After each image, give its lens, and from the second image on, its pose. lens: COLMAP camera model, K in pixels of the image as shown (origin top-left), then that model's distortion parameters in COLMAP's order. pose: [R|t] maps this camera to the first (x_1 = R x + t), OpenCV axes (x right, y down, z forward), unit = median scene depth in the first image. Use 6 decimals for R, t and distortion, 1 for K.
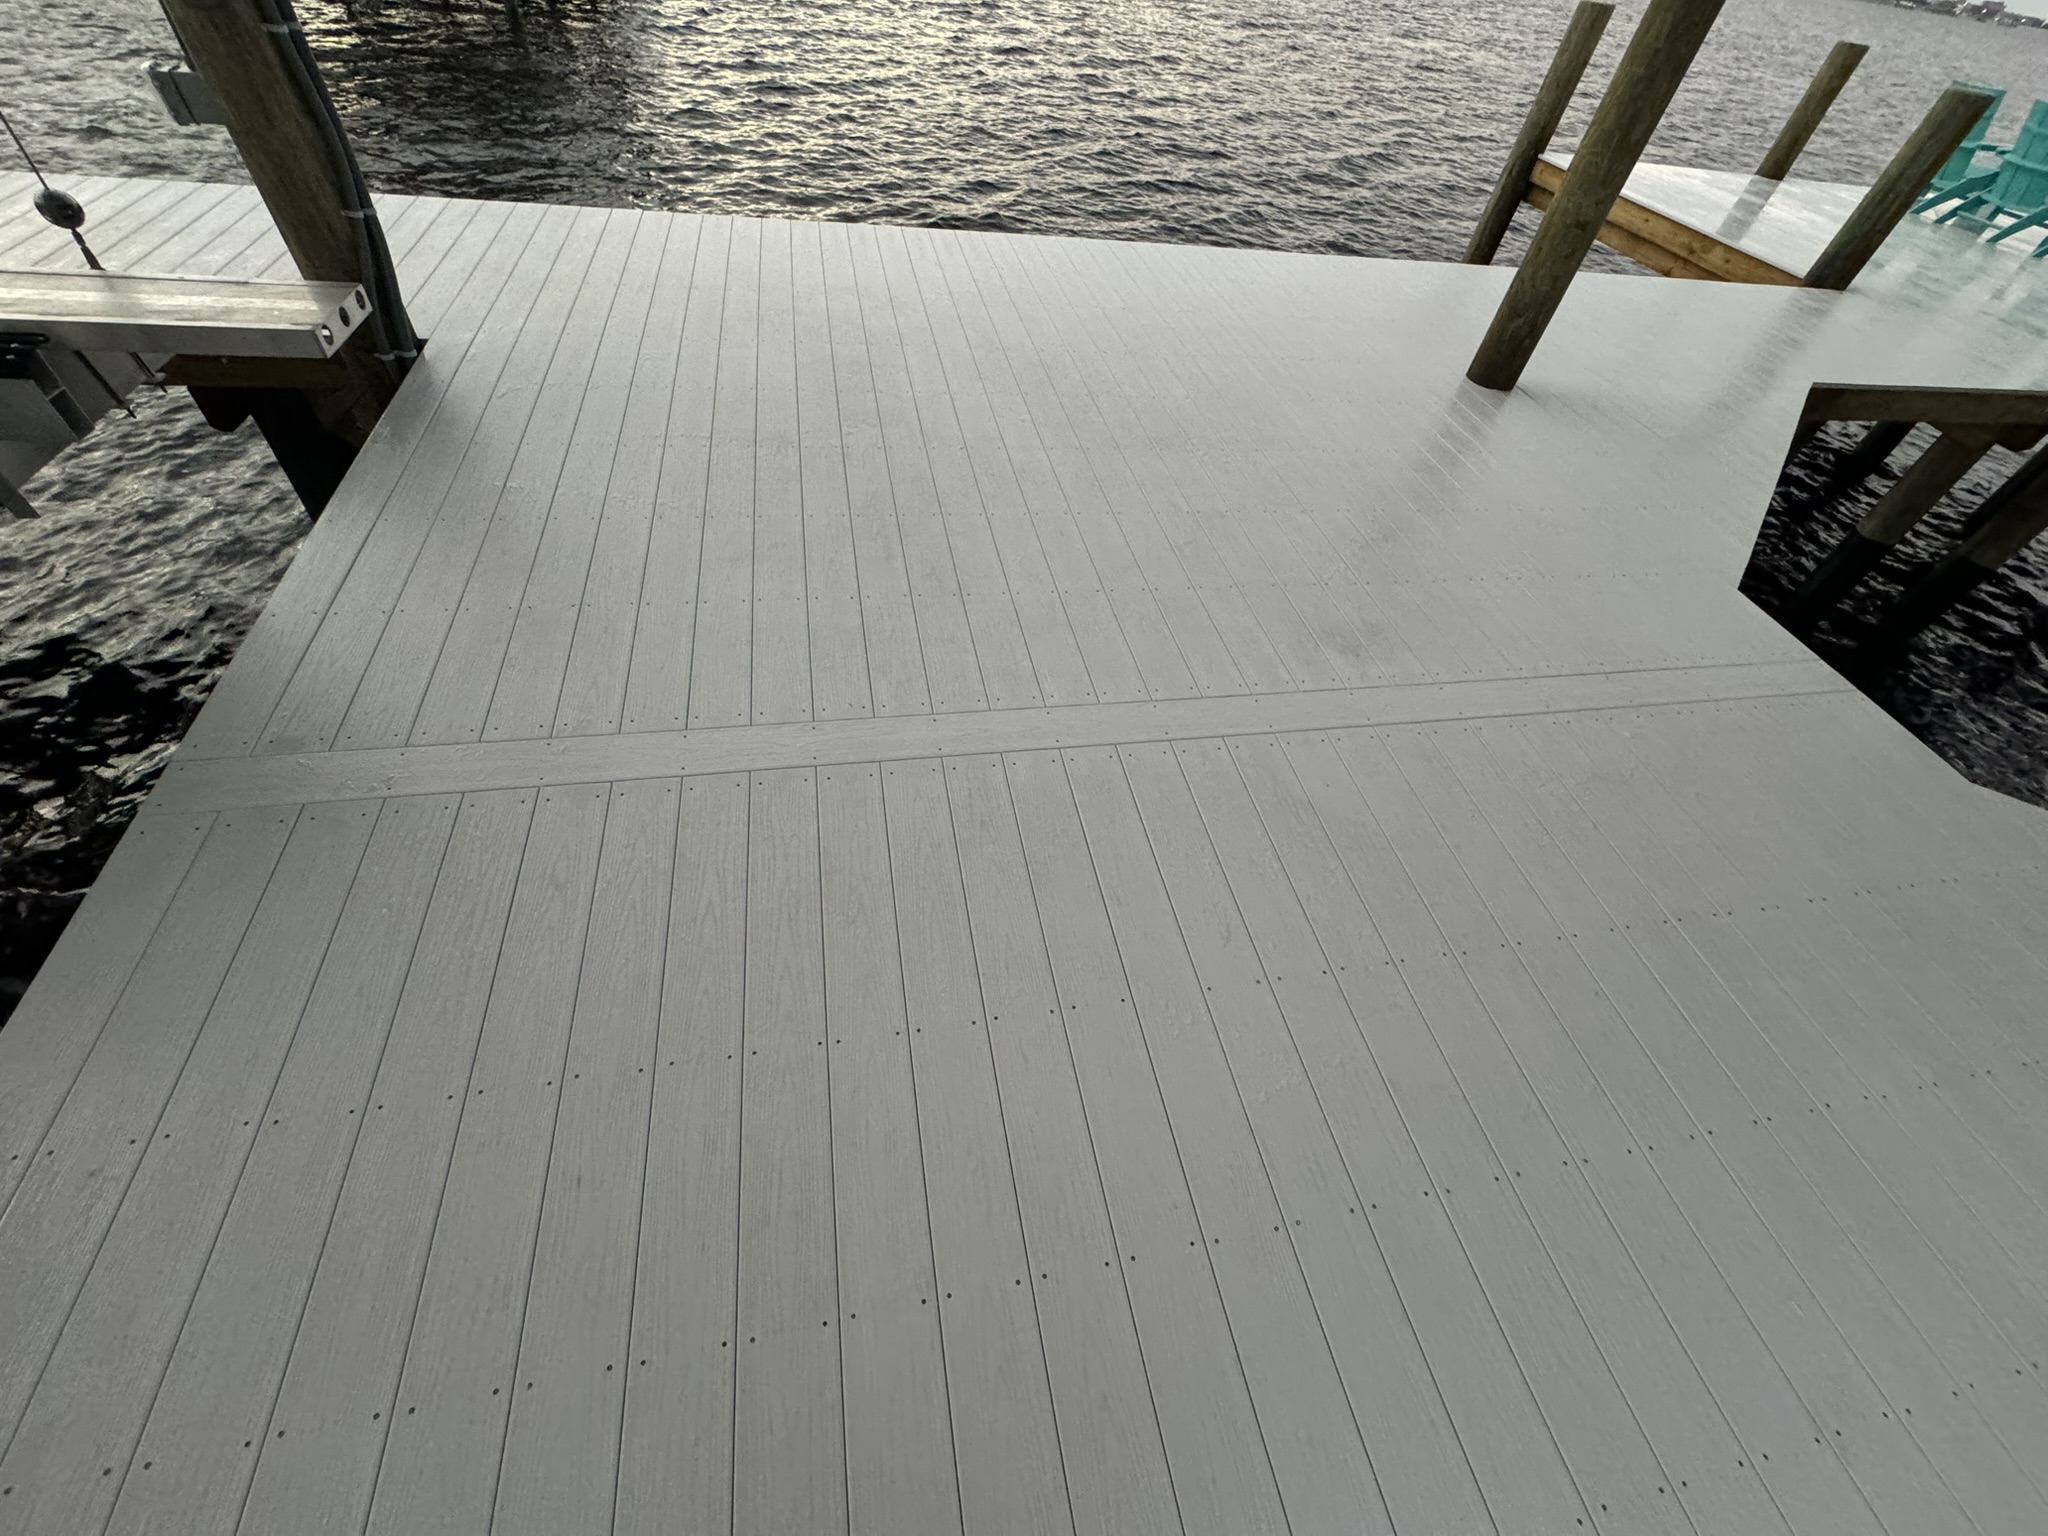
lens RADIAL K [[815.1, 0, 1019.2], [0, 815.1, 769.5], [0, 0, 1]] dist [-0.002901, 0.000065]
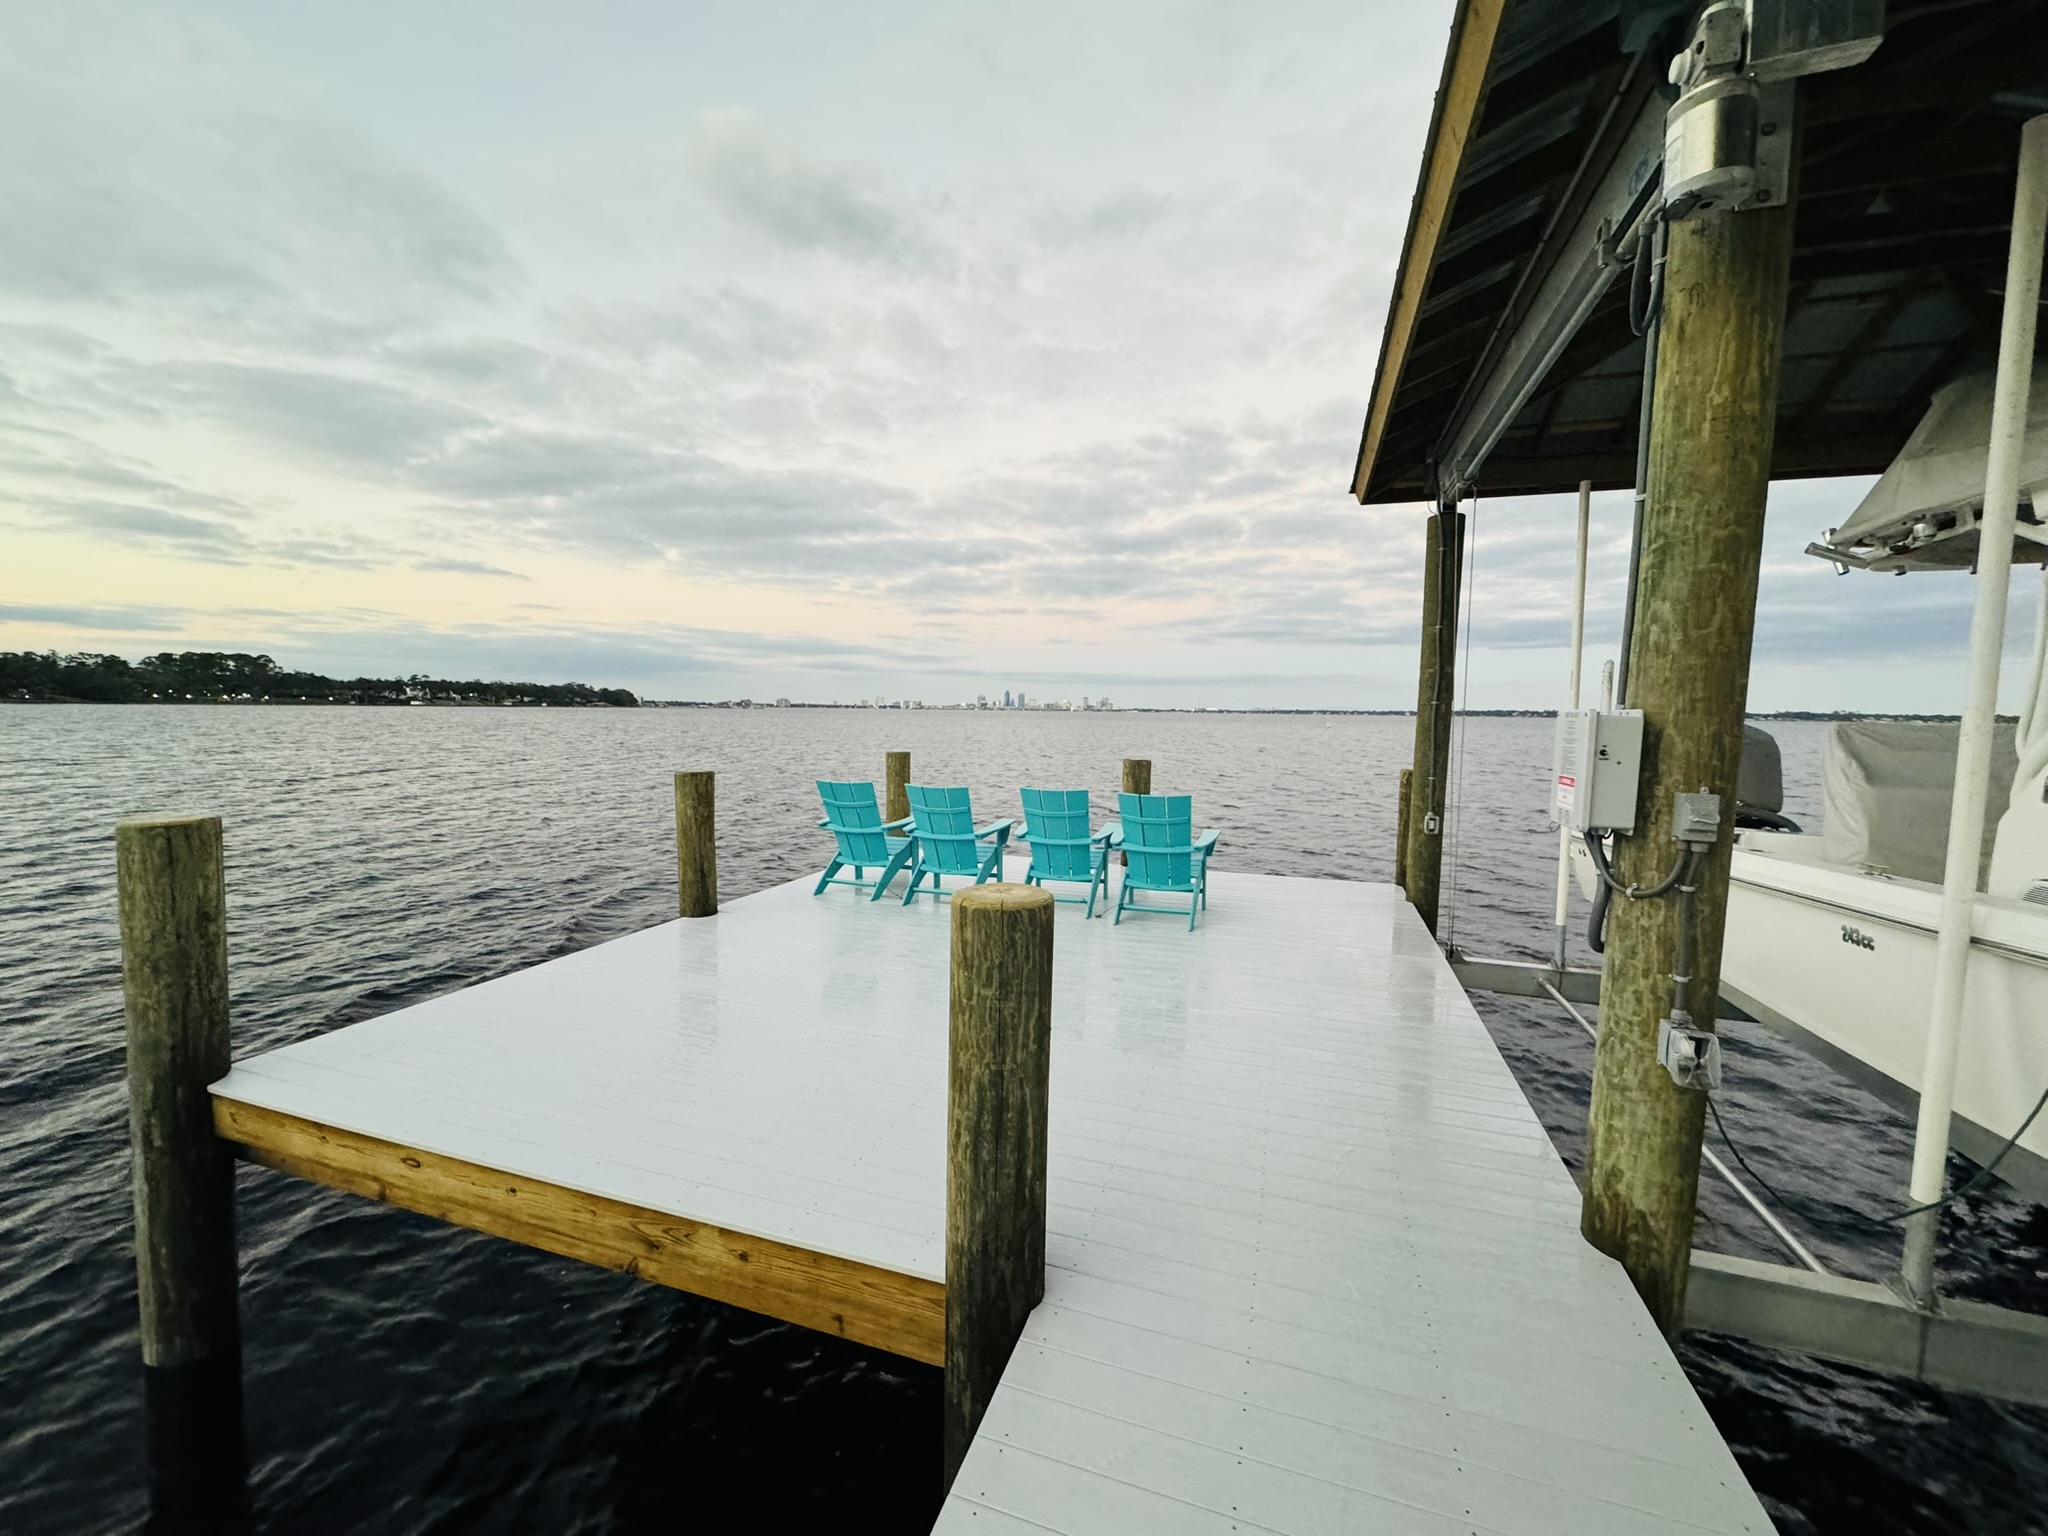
lens RADIAL K [[815.1, 0, 1018.5], [0, 815.1, 776.9], [0, 0, 1]] dist [-0.002901, 0.000065]
pose [[0.499763, -0.176277, 0.848035, 0.608351], [0.677591, 0.689443, -0.256006, -0.560655], [-0.539544, 0.702563, 0.464001, 0.552212]]
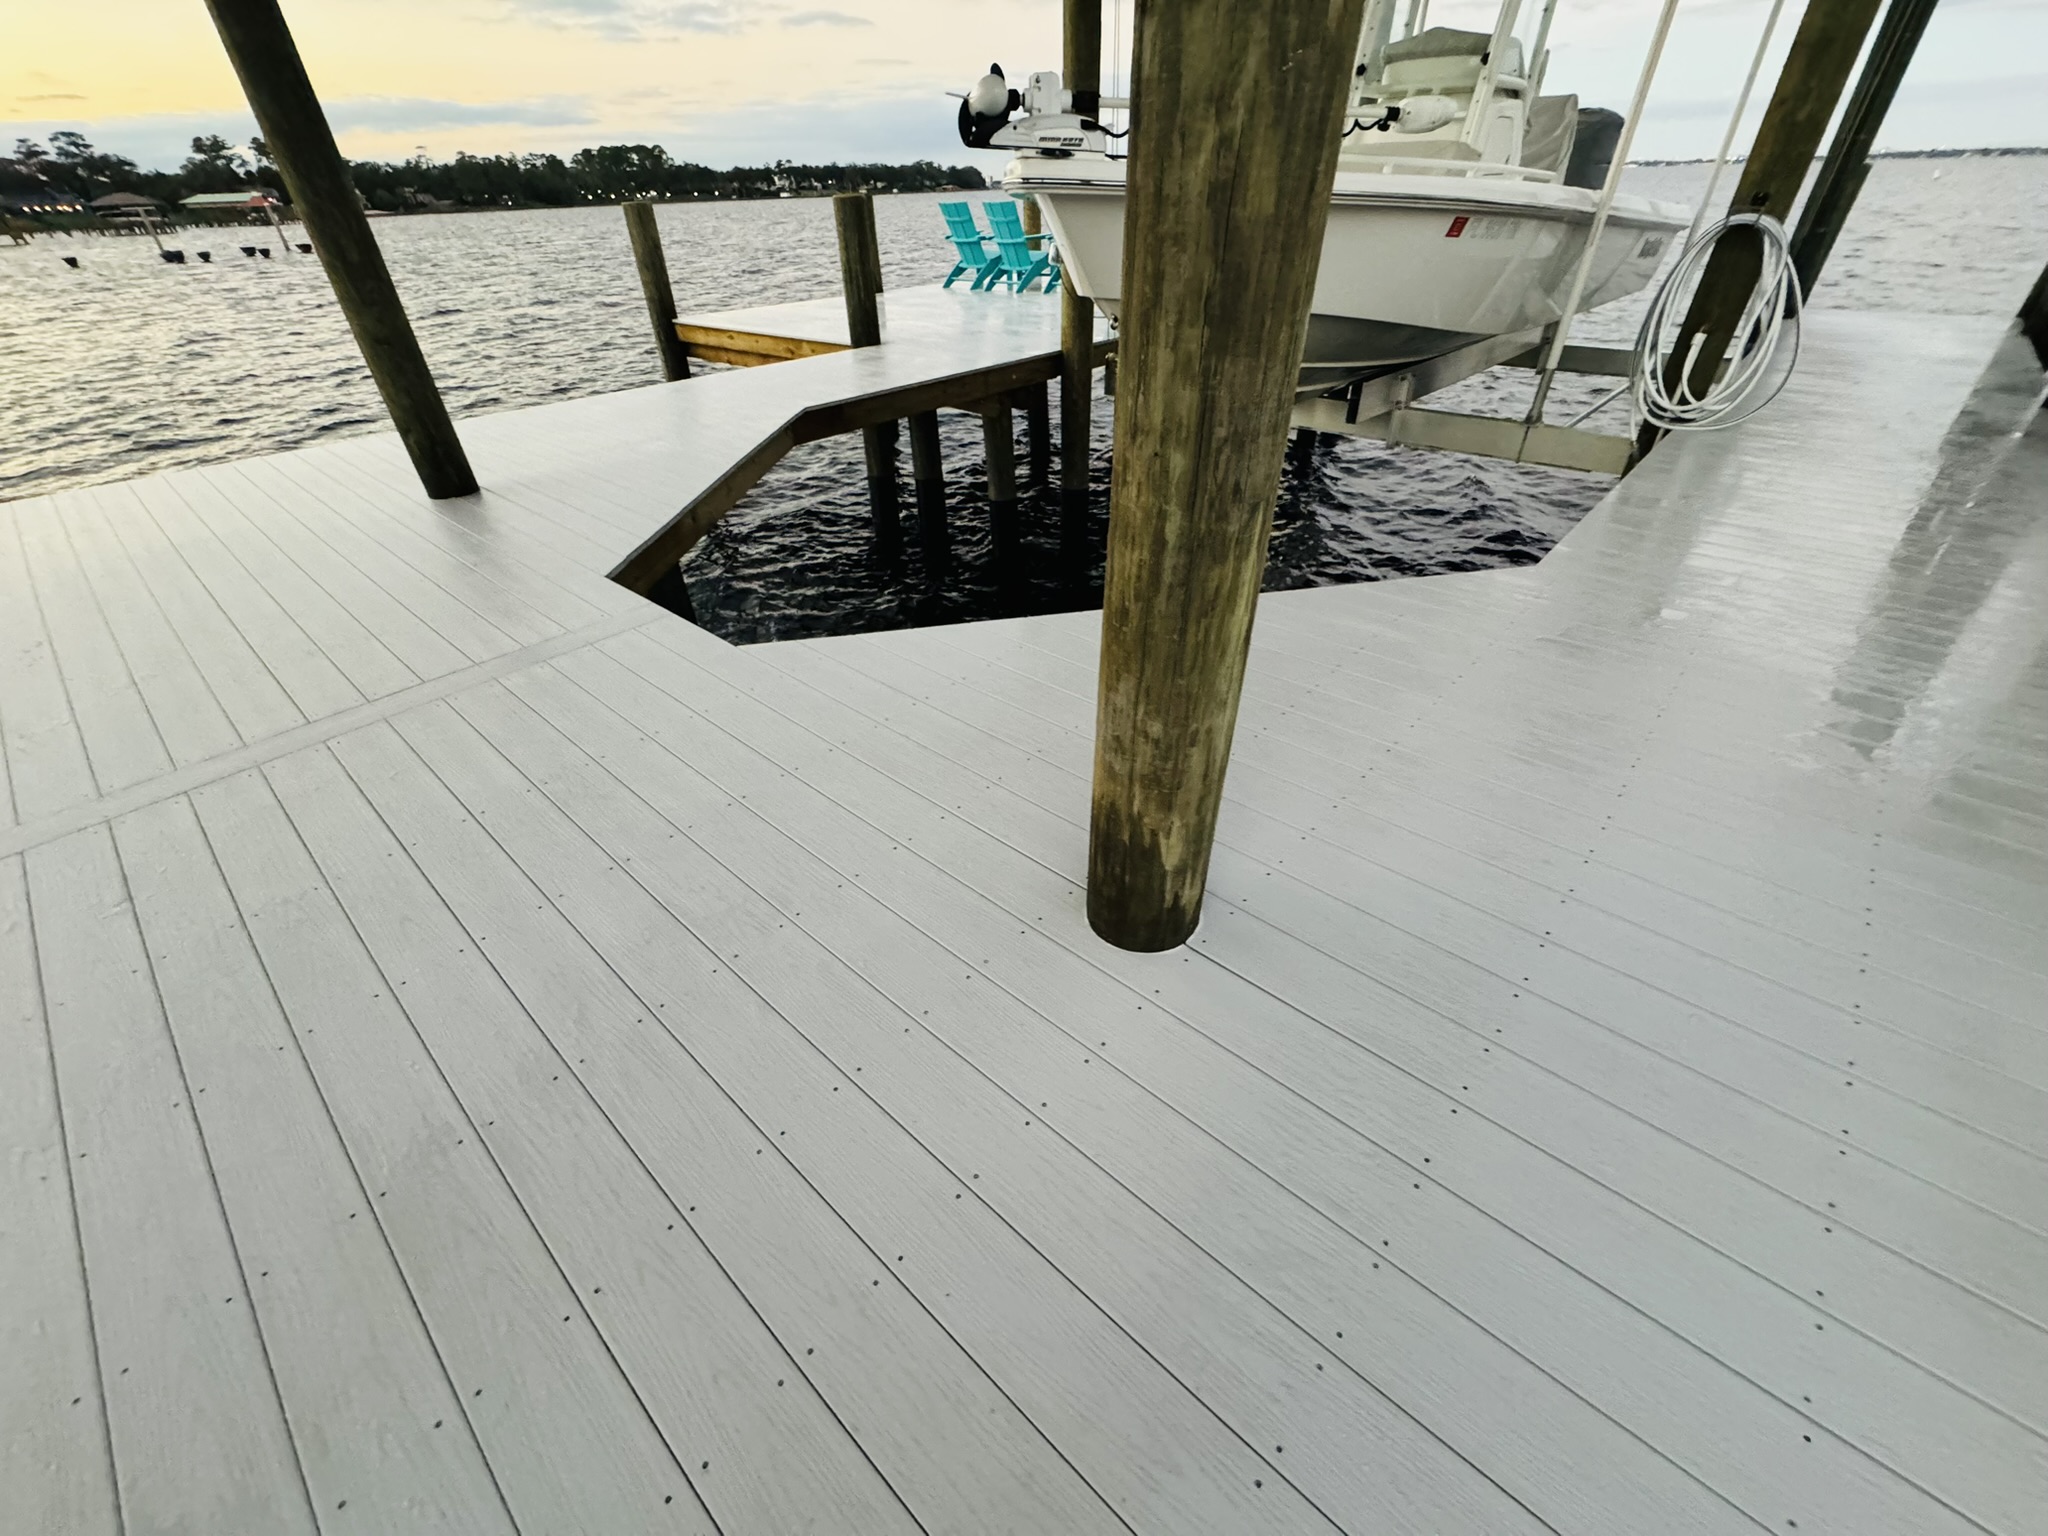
lens RADIAL K [[815.1, 0, 1021.1], [0, 815.1, 771.3], [0, 0, 1]] dist [-0.002901, 0.000065]
pose [[0.792708, -0.456259, 0.404280, 0.320448], [0.526569, 0.846638, -0.077000, 0.151231], [-0.307146, 0.273920, 0.911389, -0.026809]]
